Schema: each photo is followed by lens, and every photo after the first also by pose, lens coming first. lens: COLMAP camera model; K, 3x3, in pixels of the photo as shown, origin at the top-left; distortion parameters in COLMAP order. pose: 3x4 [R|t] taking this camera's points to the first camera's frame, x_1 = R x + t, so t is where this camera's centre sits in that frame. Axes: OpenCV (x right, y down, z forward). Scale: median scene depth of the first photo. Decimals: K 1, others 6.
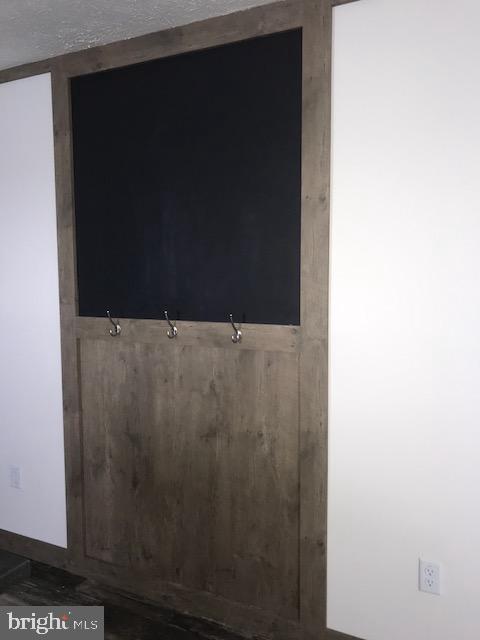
lens RADIAL K [[524.4, 0, 240.8], [0, 524.4, 319.5], [0, 0, 1]] dist [0.024030, -0.011097]
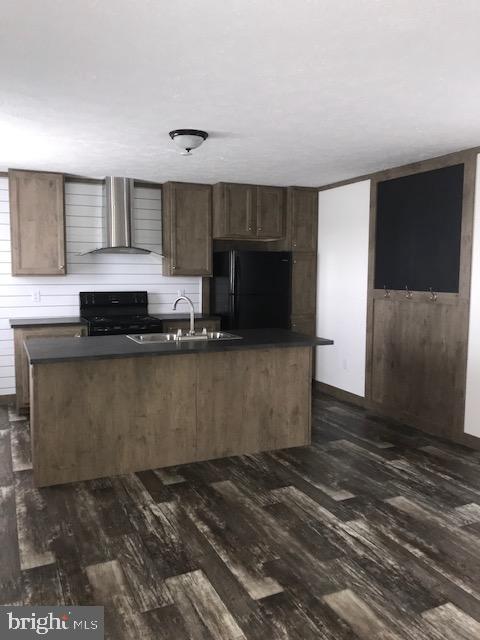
lens RADIAL K [[524.4, 0, 244.7], [0, 524.4, 322.1], [0, 0, 1]] dist [0.024030, -0.011097]
pose [[0.784798, 0.067750, -0.616037, 0.687138], [-0.059844, 0.997646, 0.033480, 0.099661], [0.616855, 0.010592, 0.787005, -1.160623]]
